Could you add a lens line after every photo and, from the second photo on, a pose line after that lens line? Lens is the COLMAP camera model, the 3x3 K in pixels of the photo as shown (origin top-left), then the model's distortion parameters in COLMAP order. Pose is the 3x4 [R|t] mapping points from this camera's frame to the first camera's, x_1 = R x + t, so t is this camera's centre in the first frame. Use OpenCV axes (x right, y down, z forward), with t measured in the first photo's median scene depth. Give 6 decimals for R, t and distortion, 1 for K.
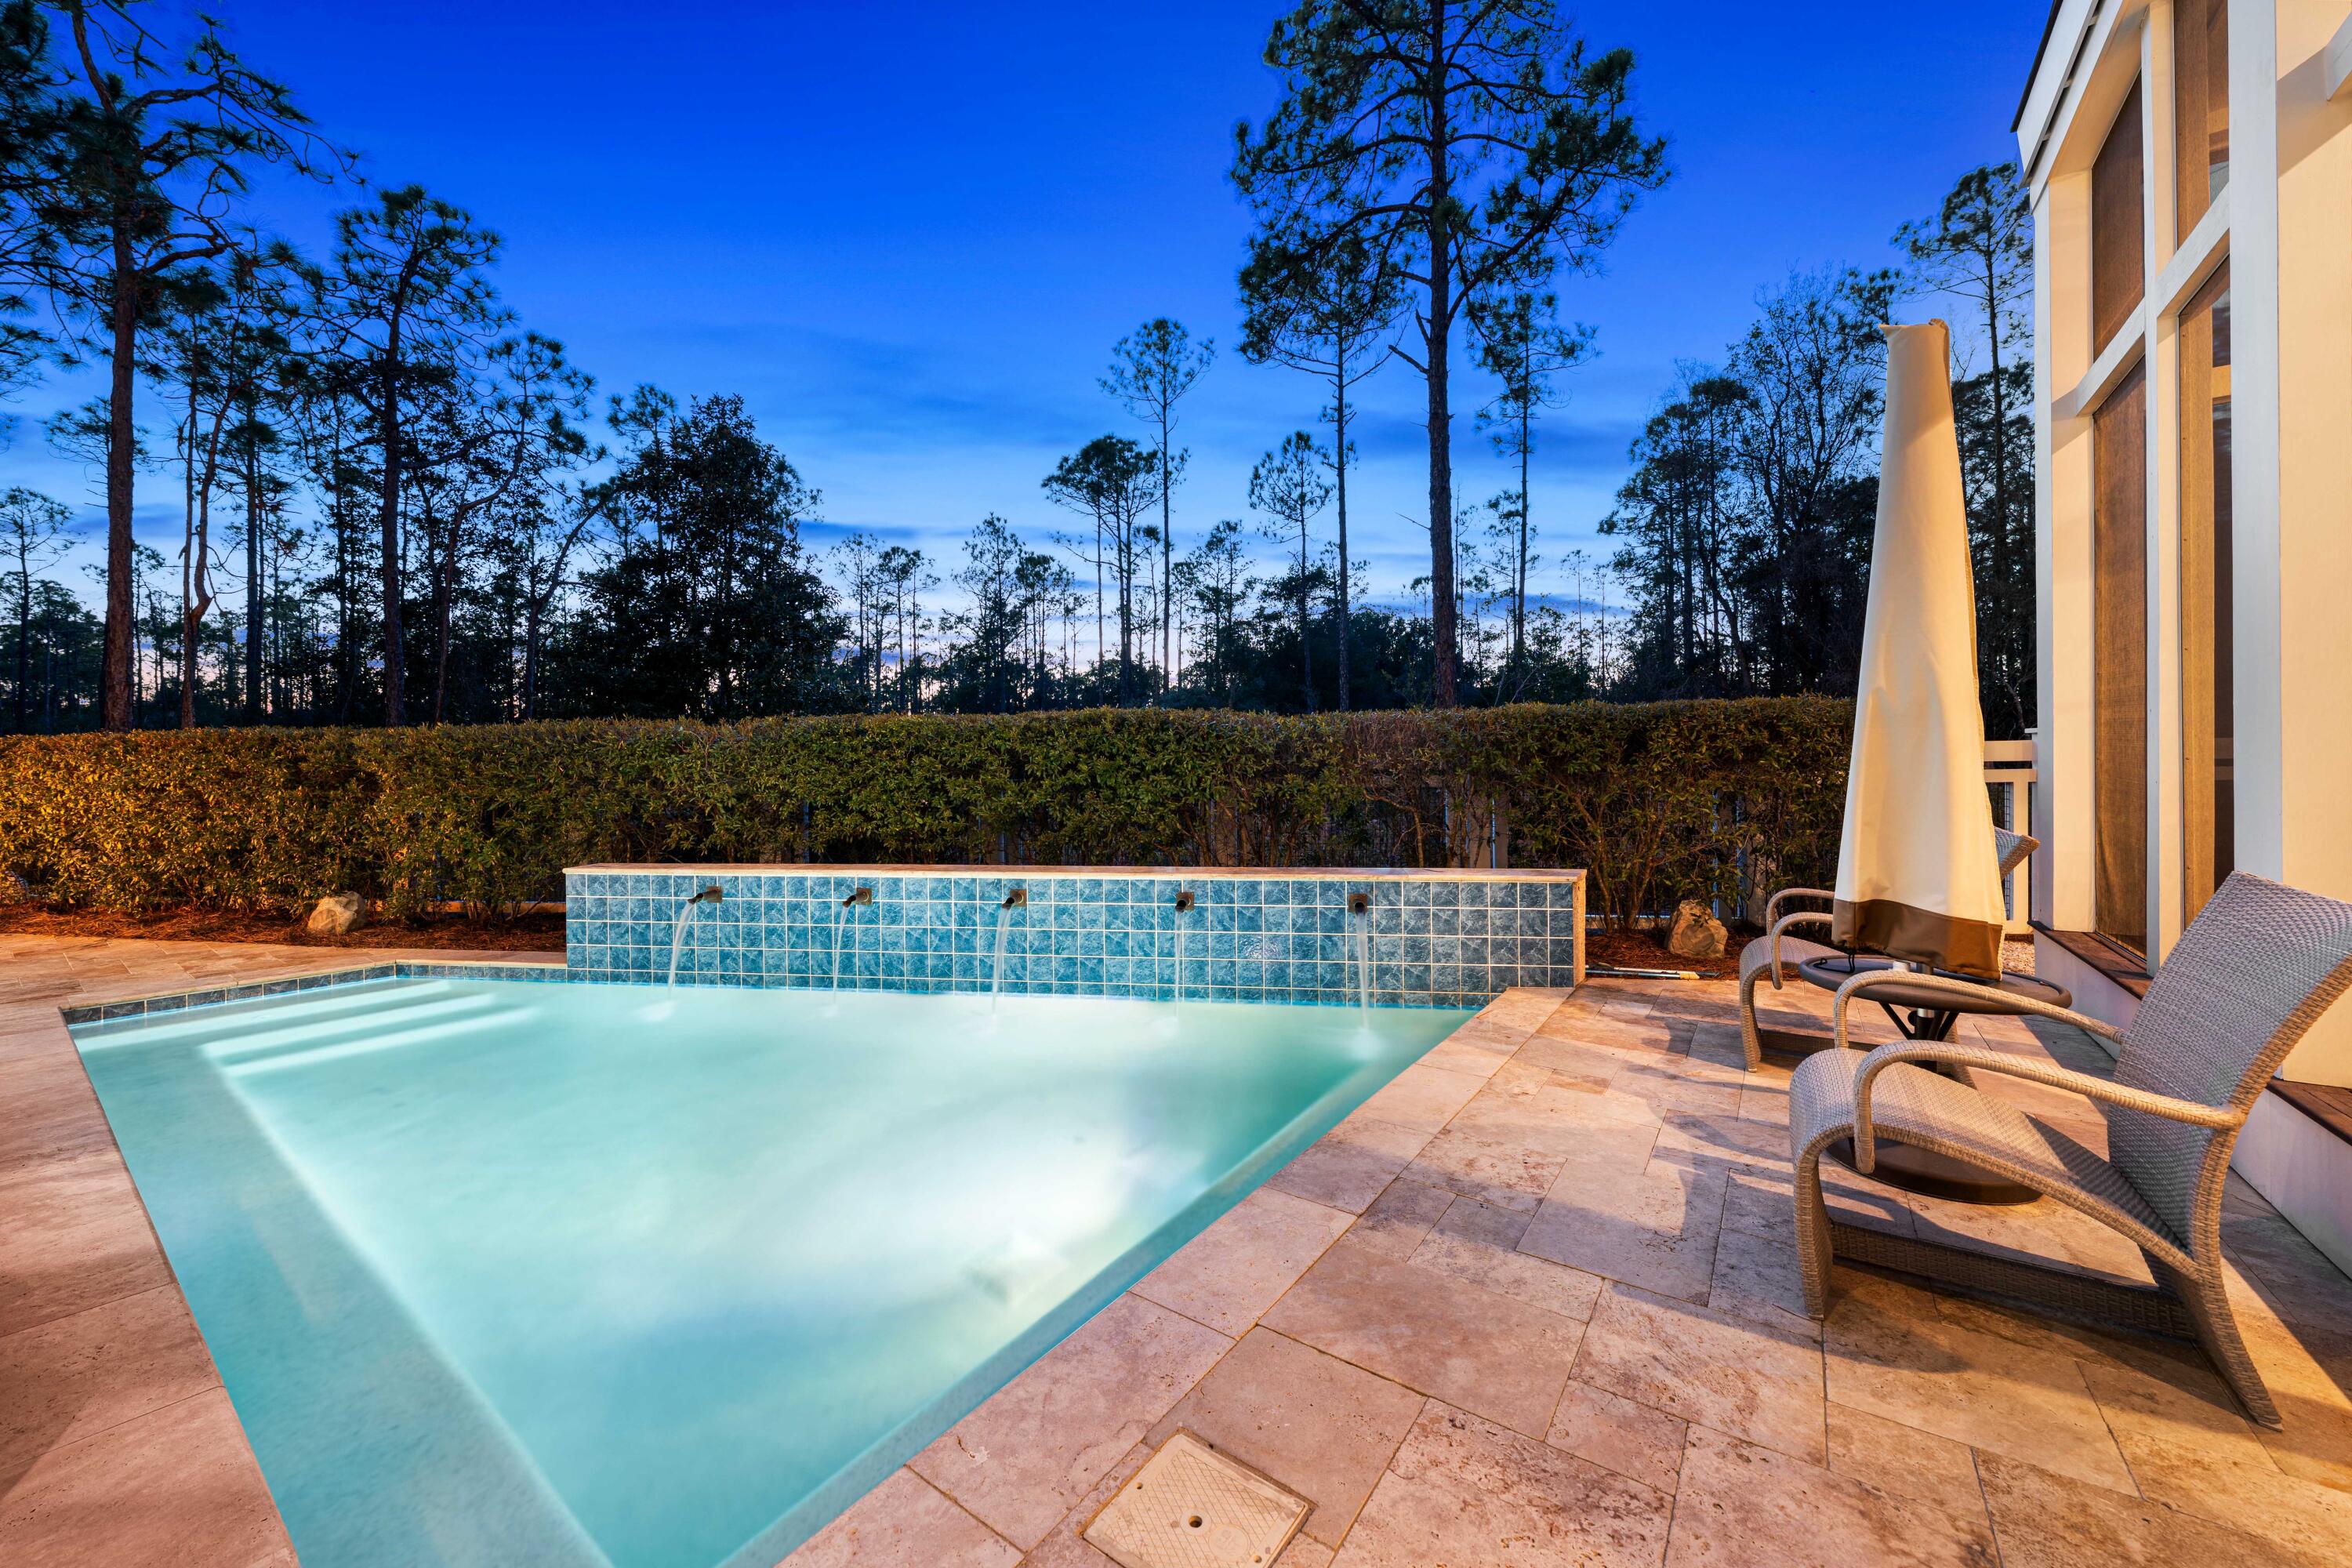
lens RADIAL K [[871.9, 0, 1167.6], [0, 871.9, 771.2], [0, 0, 1]] dist [0.002478, 0.000898]
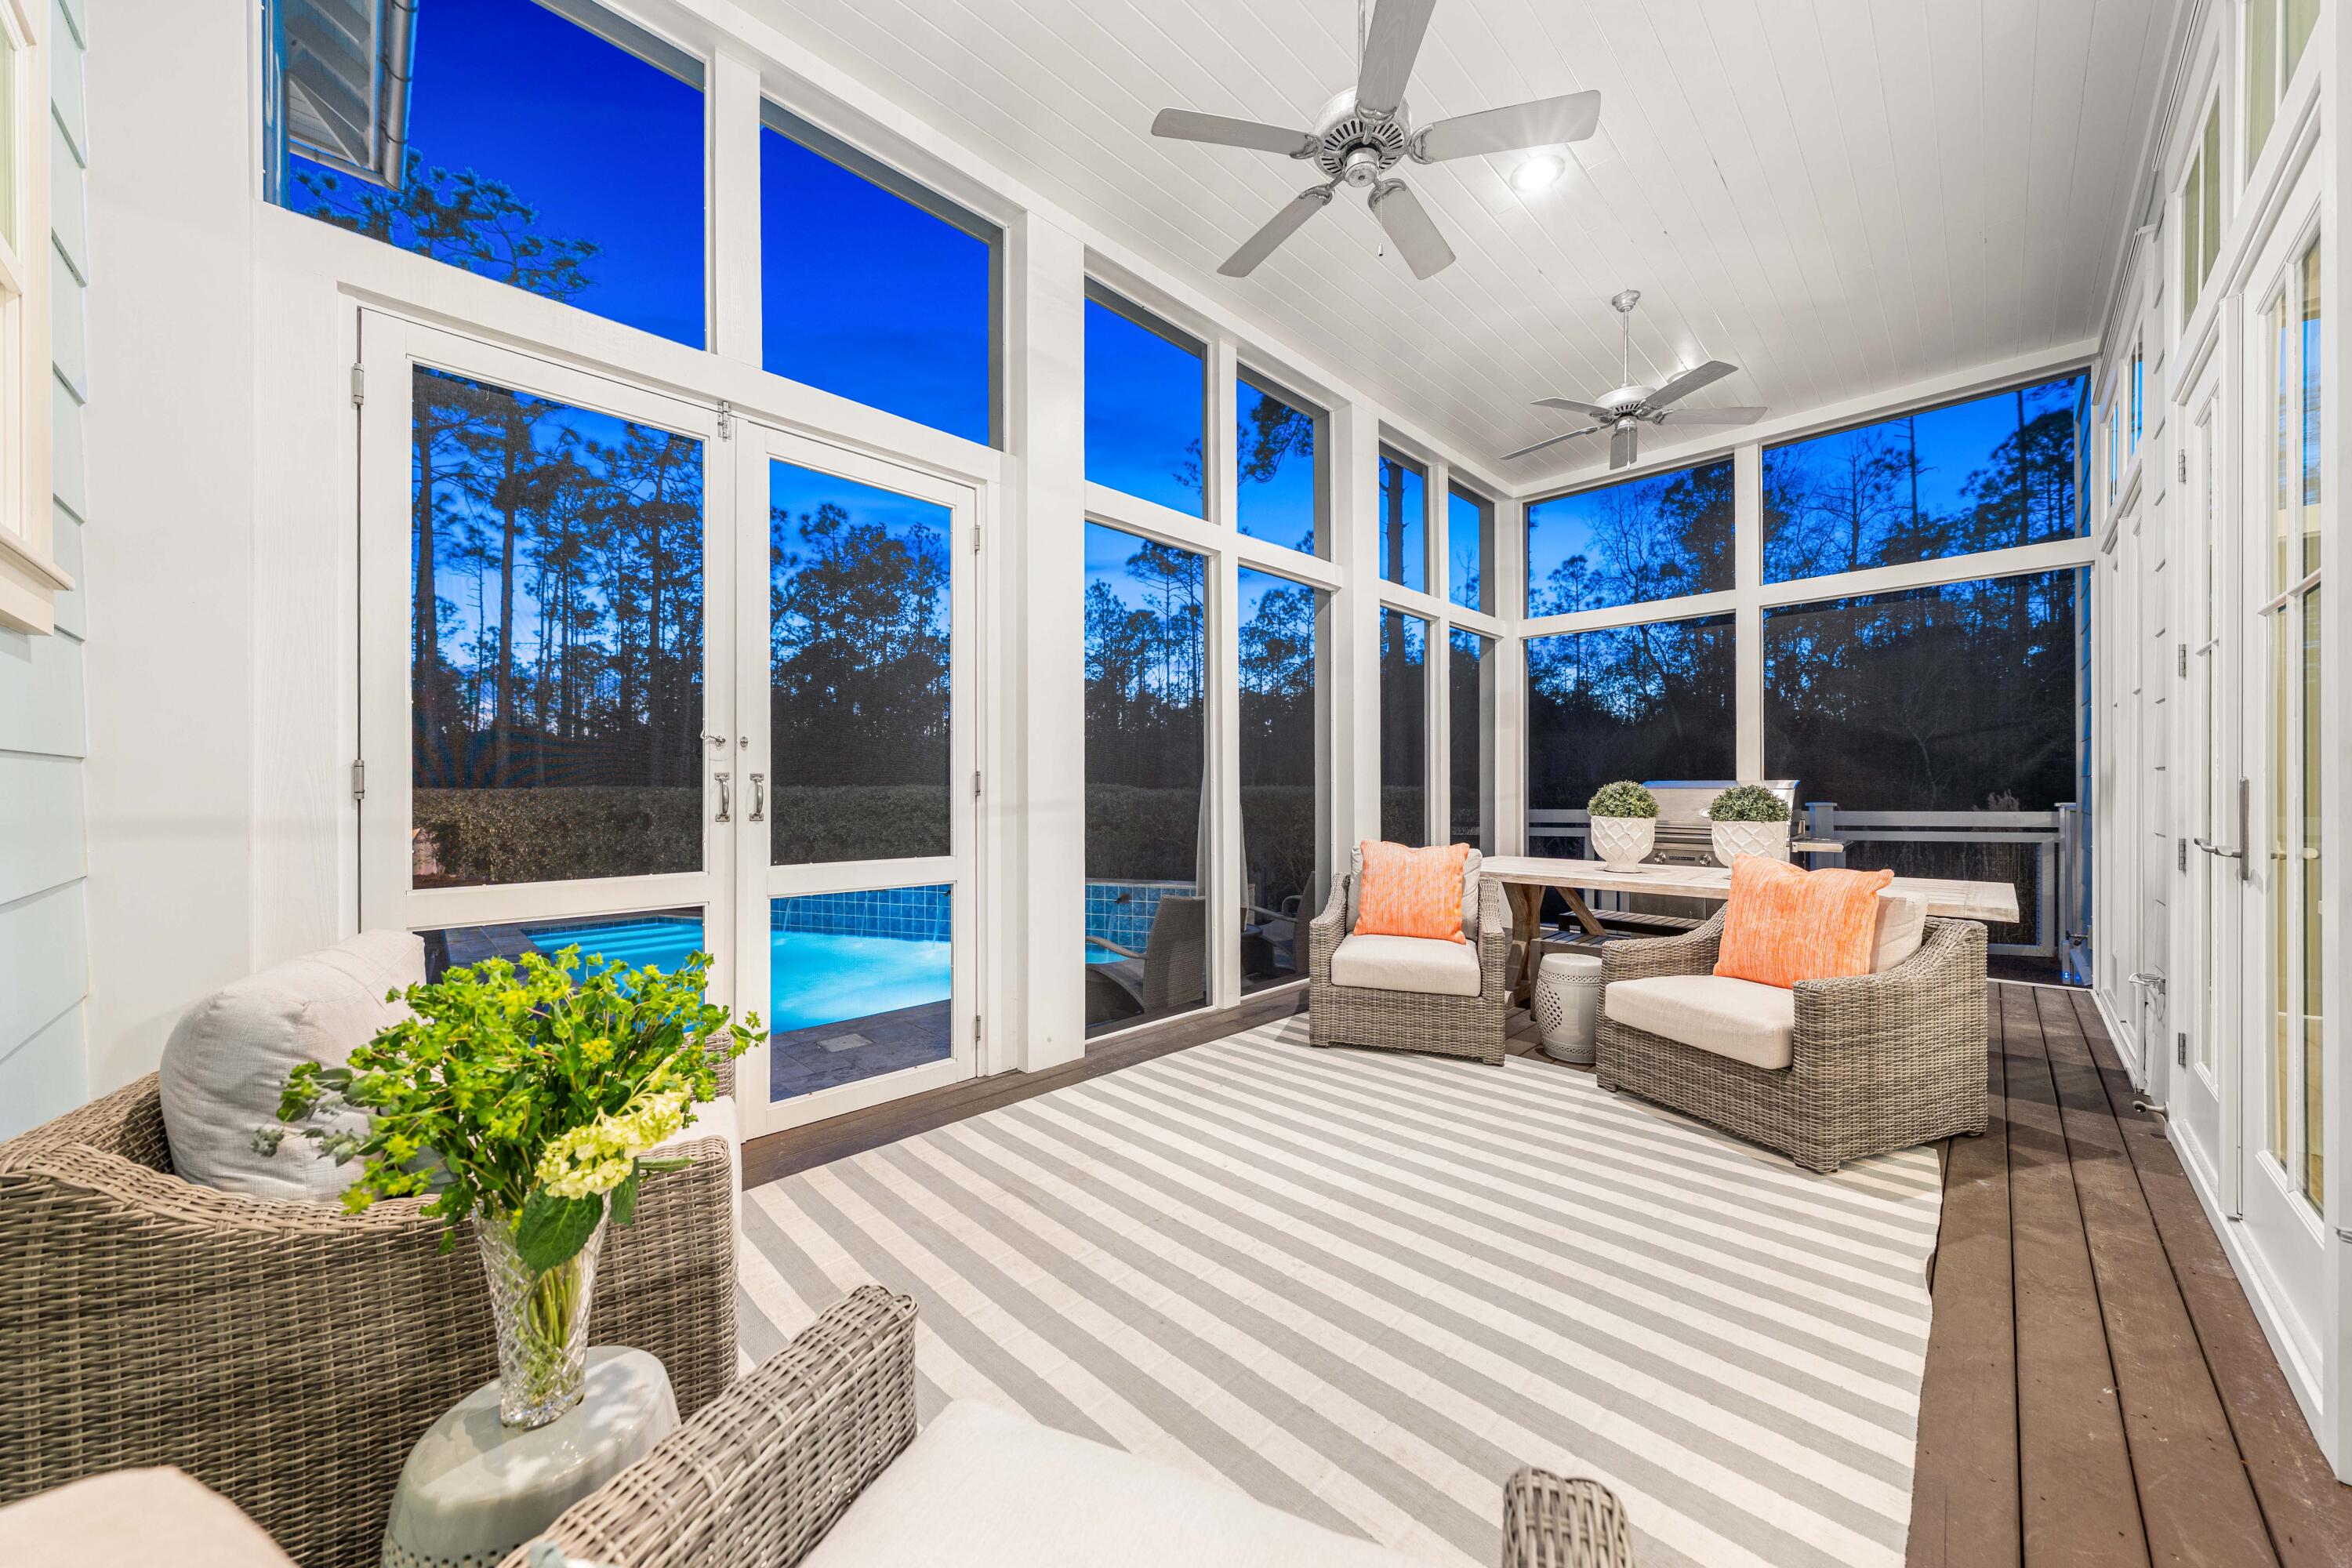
lens RADIAL K [[818.5, 0, 1182.3], [0, 818.5, 787.8], [0, 0, 1]] dist [-0.001472, -0.000168]
pose [[0.988569, 0.008600, -0.150524, 0.201051], [-0.008395, 0.999963, 0.001994, -0.028718], [0.150536, -0.000708, 0.988604, -0.231779]]
